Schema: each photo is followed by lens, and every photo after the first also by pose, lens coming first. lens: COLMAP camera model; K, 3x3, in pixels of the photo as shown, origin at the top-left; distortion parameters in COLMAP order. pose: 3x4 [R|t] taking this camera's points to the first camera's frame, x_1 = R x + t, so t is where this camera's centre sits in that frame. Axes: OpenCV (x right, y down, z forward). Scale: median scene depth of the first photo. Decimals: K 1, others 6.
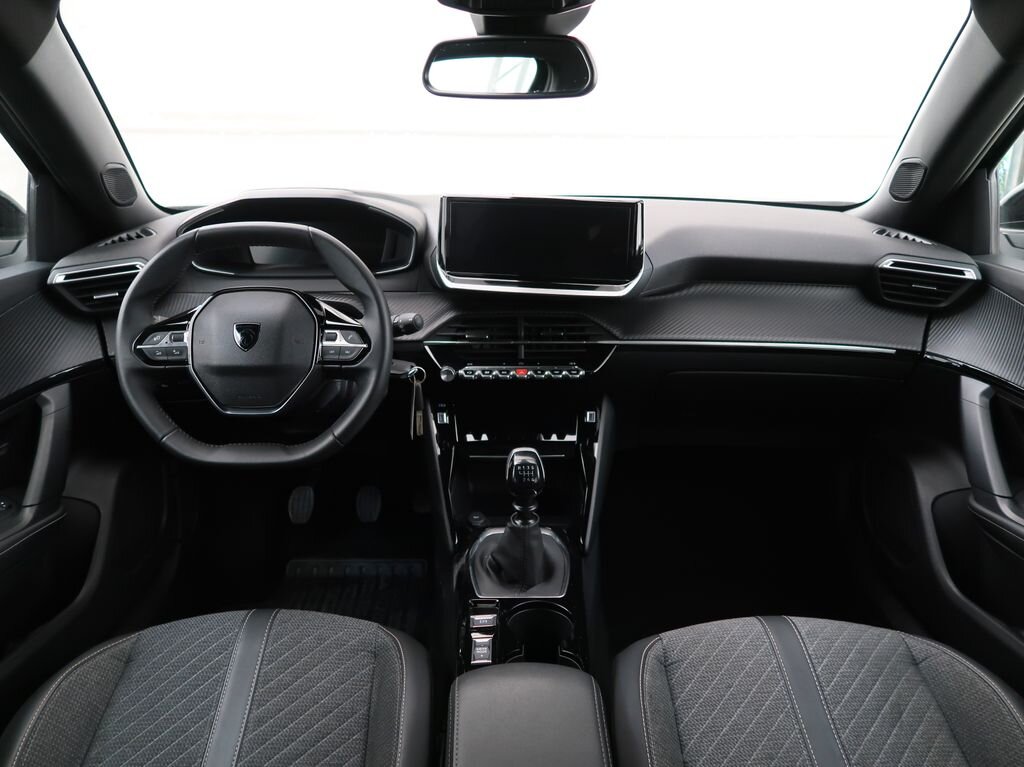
lens RADIAL K [[785.1, 0, 512.0], [0, 785.1, 383.5], [0, 0, 1]] dist [-0.024802, 0.000919]
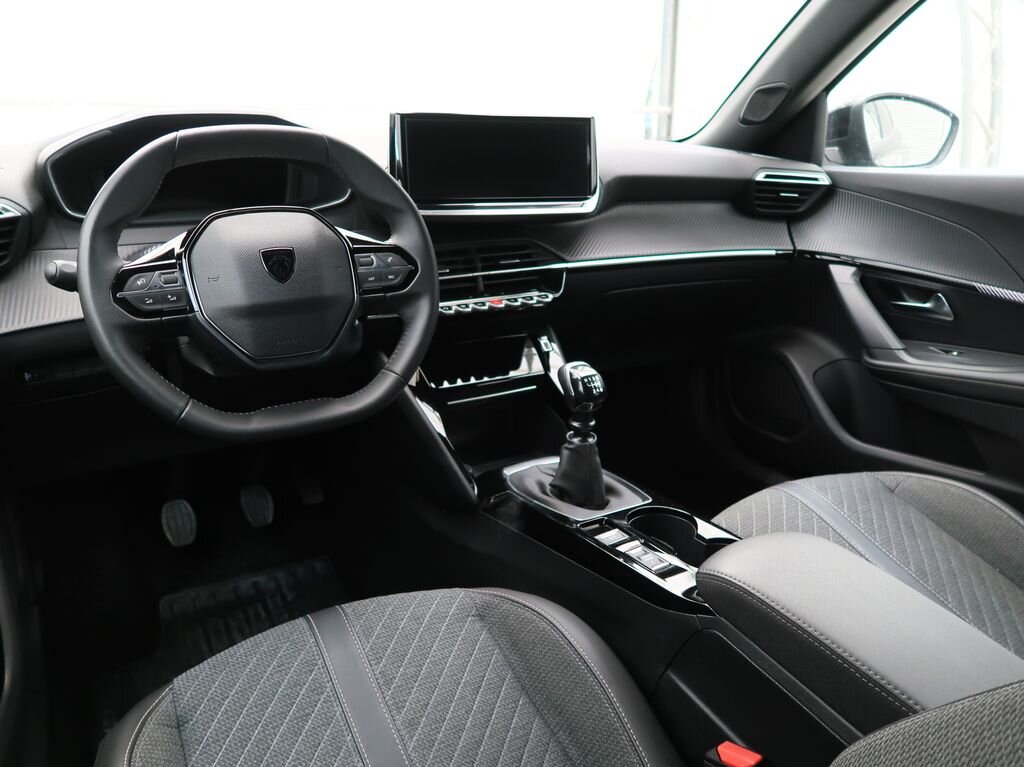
lens RADIAL K [[785.1, 0, 512.0], [0, 785.1, 383.5], [0, 0, 1]] dist [-0.024802, 0.000919]
pose [[0.871623, -0.150597, 0.466470, -0.442641], [0.155530, 0.987429, 0.028170, 0.060854], [-0.464848, 0.047996, 0.884089, 0.172122]]
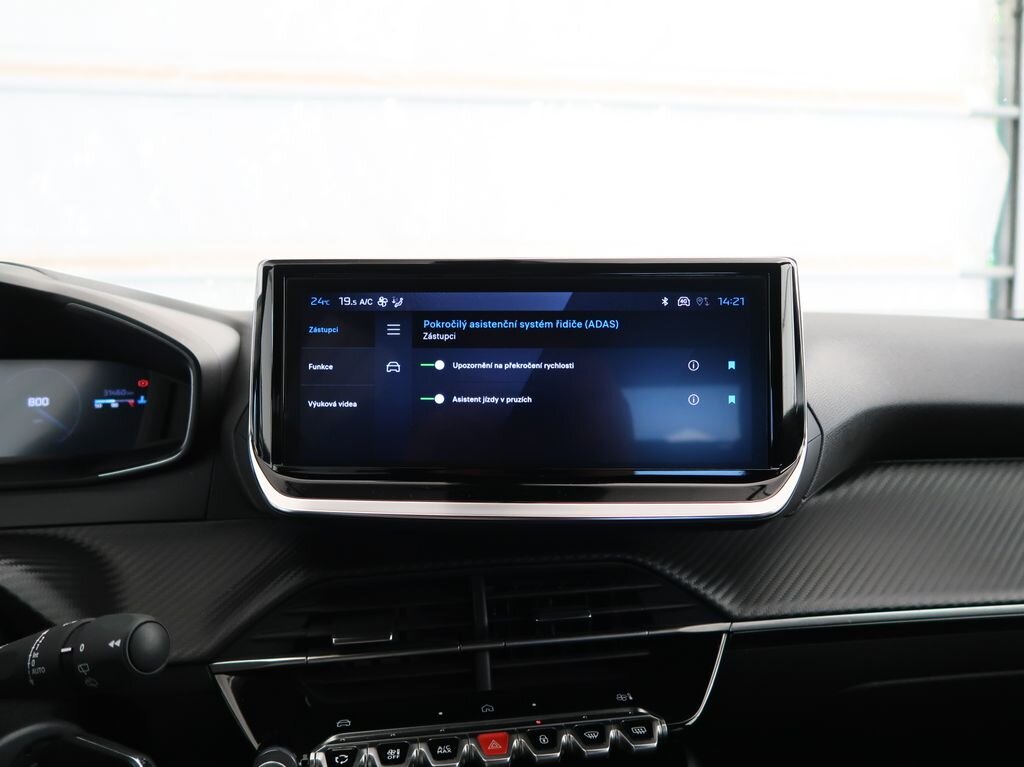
lens RADIAL K [[785.1, 0, 512.0], [0, 785.1, 383.5], [0, 0, 1]] dist [-0.024802, 0.000919]
pose [[0.990681, -0.031232, 0.132576, -0.021741], [0.060668, 0.972651, -0.224207, -0.095902], [-0.121947, 0.230160, 0.965482, 0.653533]]
